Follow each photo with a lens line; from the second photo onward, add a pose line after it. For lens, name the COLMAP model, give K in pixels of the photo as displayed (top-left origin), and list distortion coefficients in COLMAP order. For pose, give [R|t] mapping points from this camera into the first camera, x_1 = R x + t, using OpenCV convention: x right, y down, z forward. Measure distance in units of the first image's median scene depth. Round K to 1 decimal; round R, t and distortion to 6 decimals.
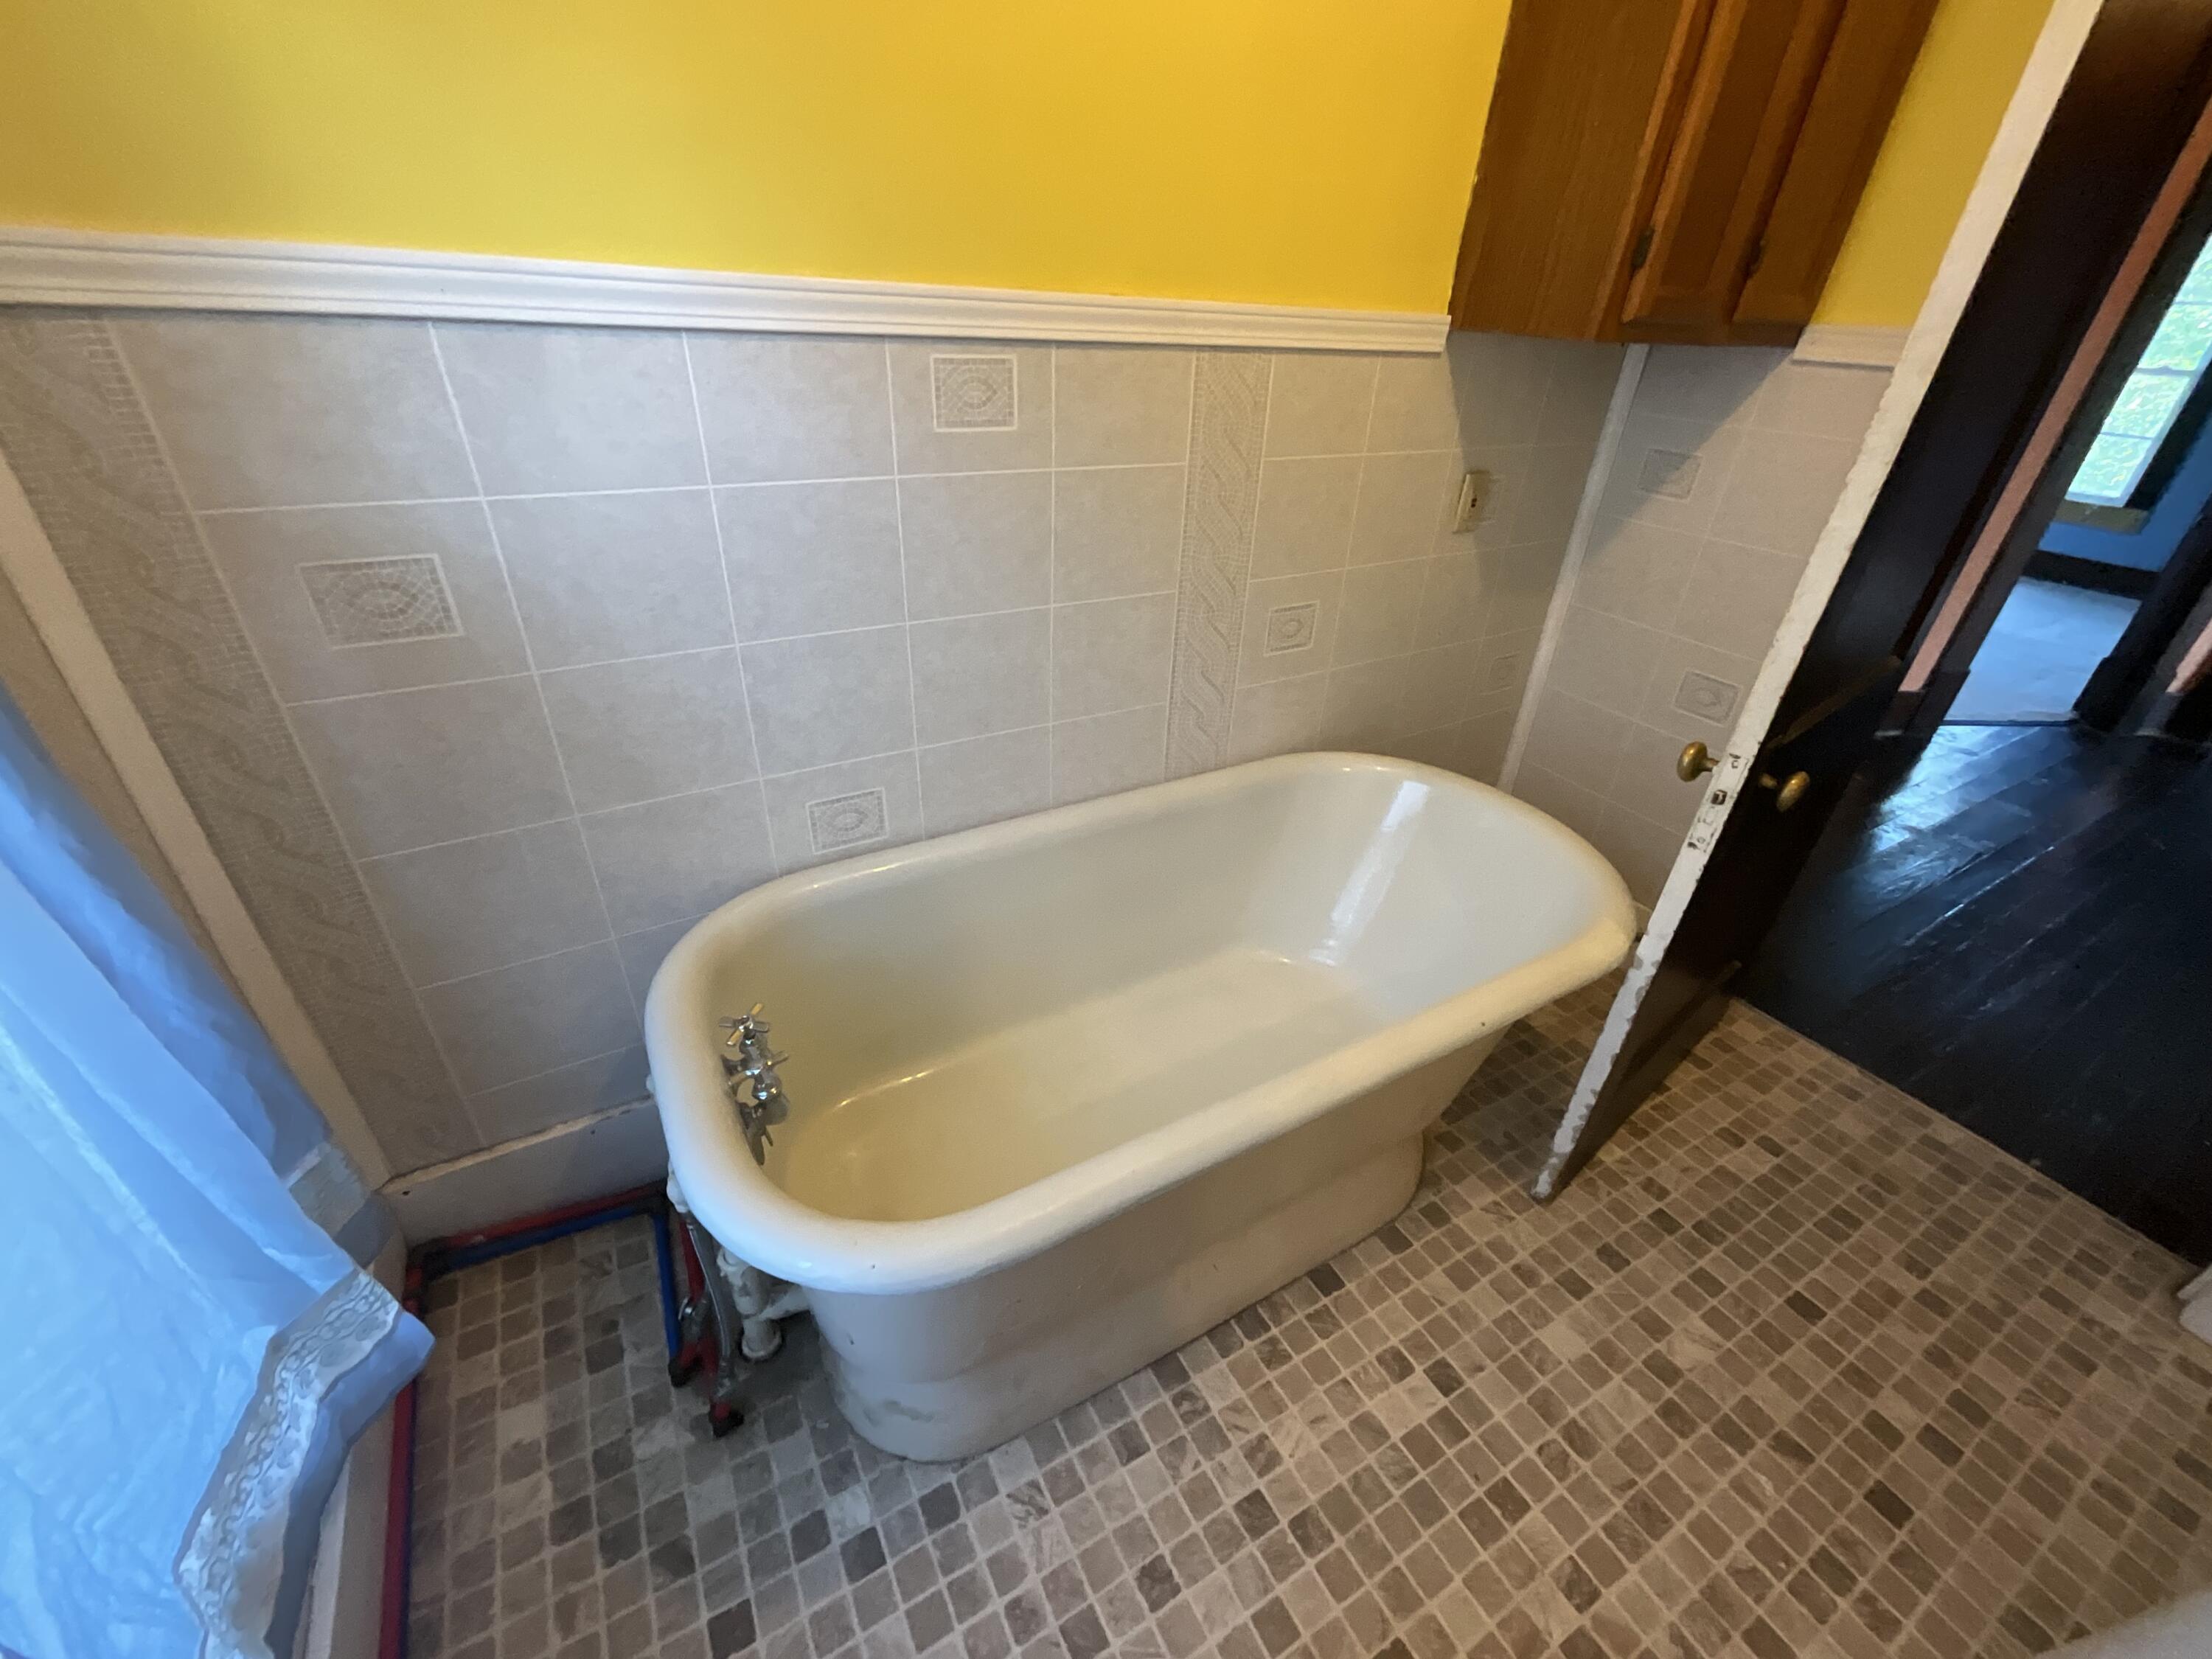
lens RADIAL K [[890.3, 0, 1104.8], [0, 890.3, 826.4], [0, 0, 1]] dist [-0.001866, 0.000125]
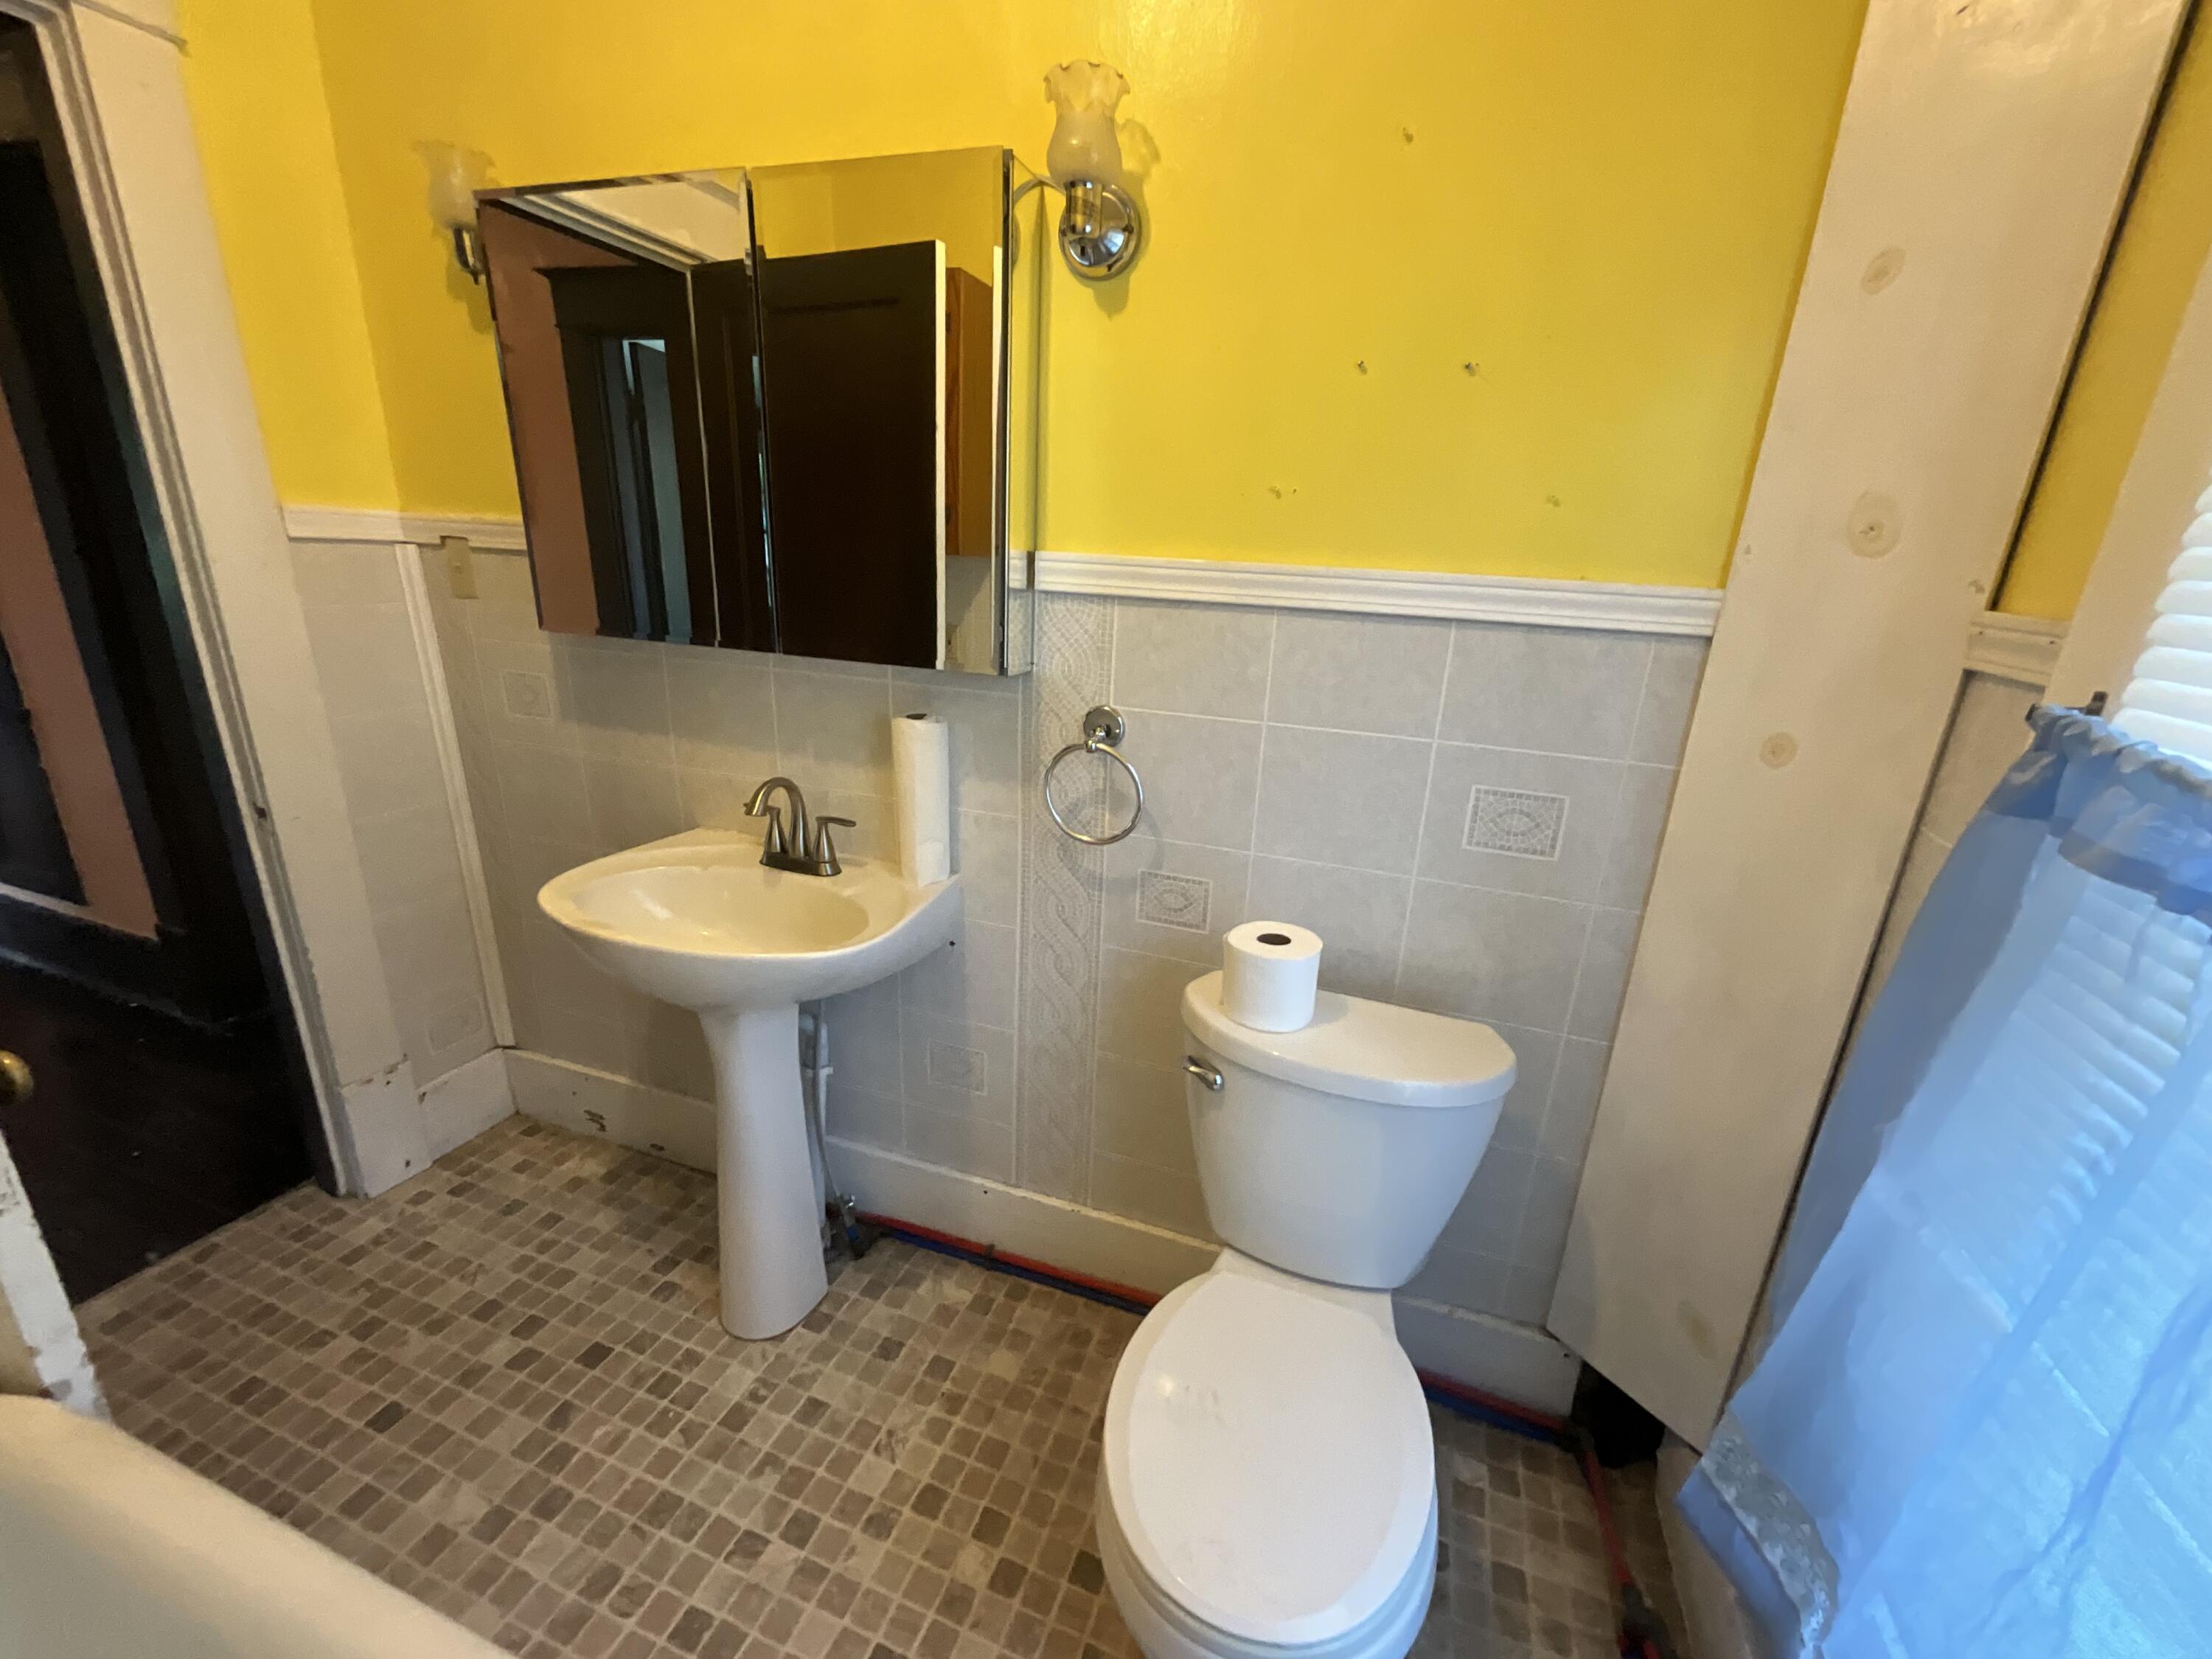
lens RADIAL K [[890.3, 0, 1106.2], [0, 890.3, 833.1], [0, 0, 1]] dist [-0.001866, 0.000125]
pose [[-0.645063, -0.309053, 0.698842, -0.248766], [0.318586, 0.722505, 0.613587, -0.323416], [-0.694548, 0.618444, -0.367601, 0.482459]]
